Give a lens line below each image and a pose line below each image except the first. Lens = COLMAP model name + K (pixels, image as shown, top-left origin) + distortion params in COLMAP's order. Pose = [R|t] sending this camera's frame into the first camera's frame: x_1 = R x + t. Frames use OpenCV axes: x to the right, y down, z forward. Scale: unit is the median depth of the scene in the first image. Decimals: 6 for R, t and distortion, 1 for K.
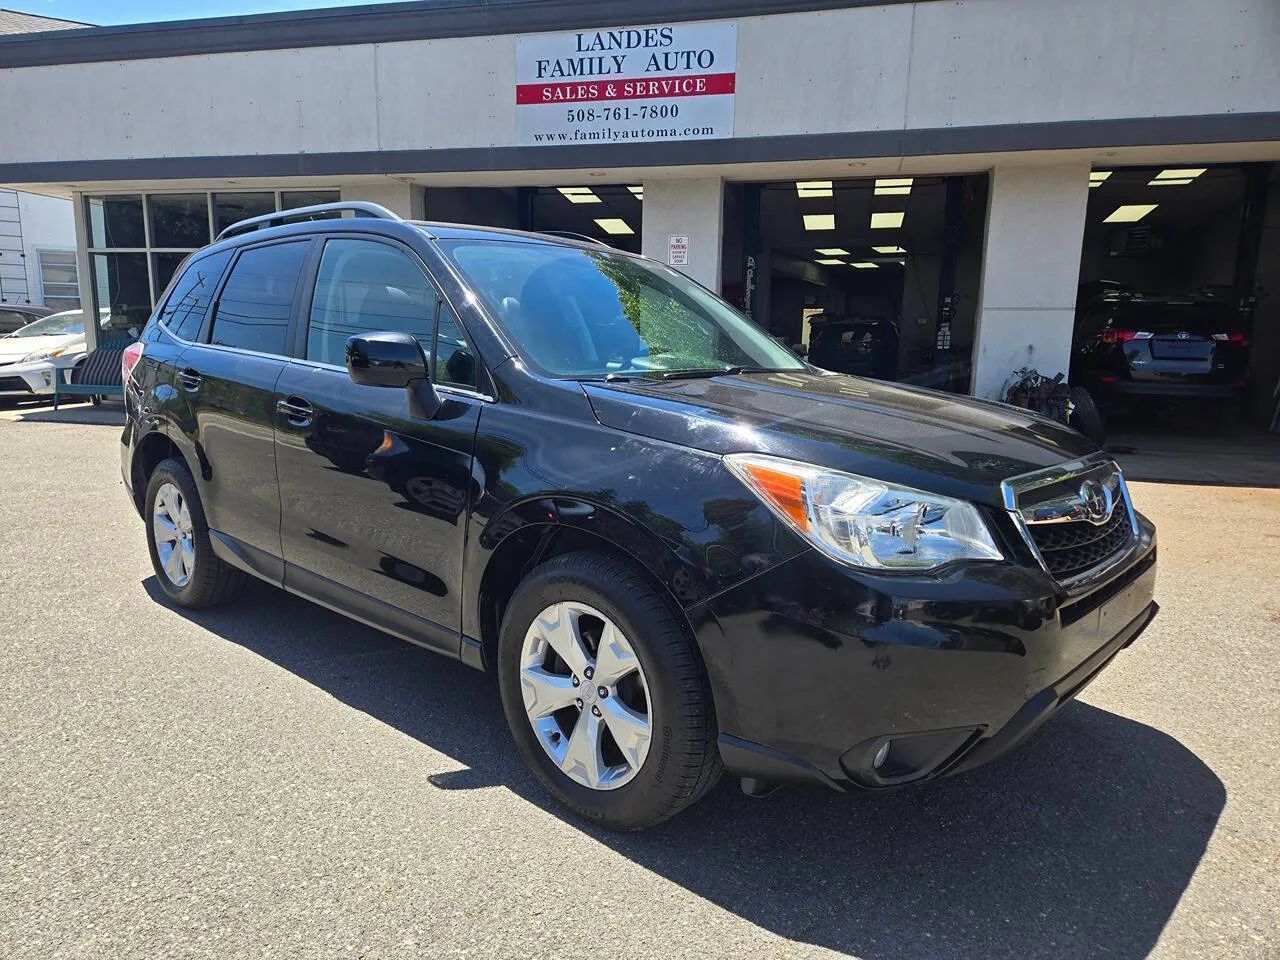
lens RADIAL K [[863.3, 0, 628.0], [0, 863.3, 474.7], [0, 0, 1]] dist [0.071927, -0.058548]
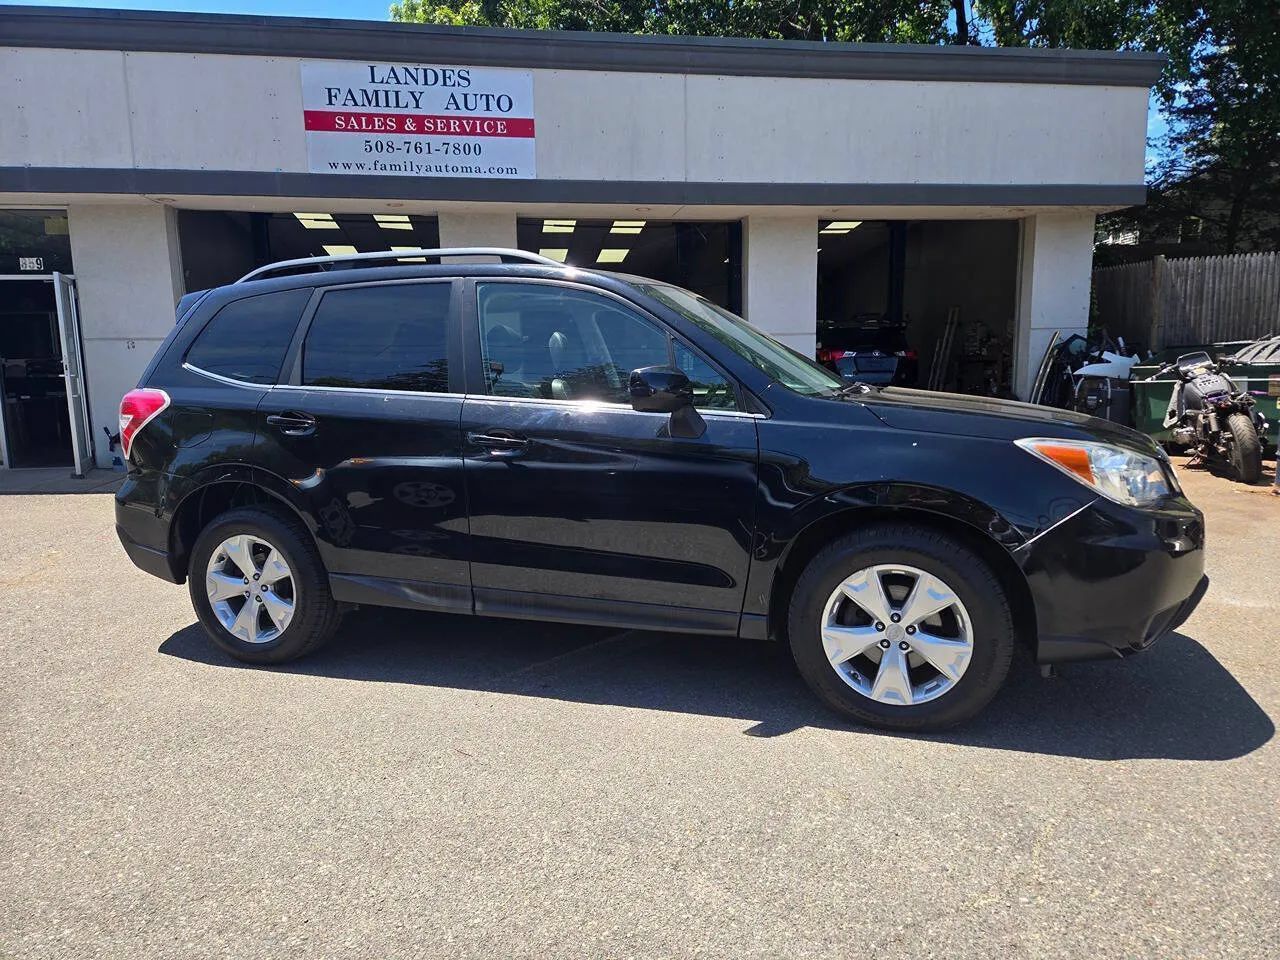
lens RADIAL K [[863.3, 0, 640.3], [0, 863.3, 476.6], [0, 0, 1]] dist [0.071927, -0.058548]
pose [[0.915403, -0.082419, 0.394010, -0.483260], [0.093303, 0.995601, -0.008510, -0.004263], [-0.391576, 0.044552, 0.919067, -0.033607]]
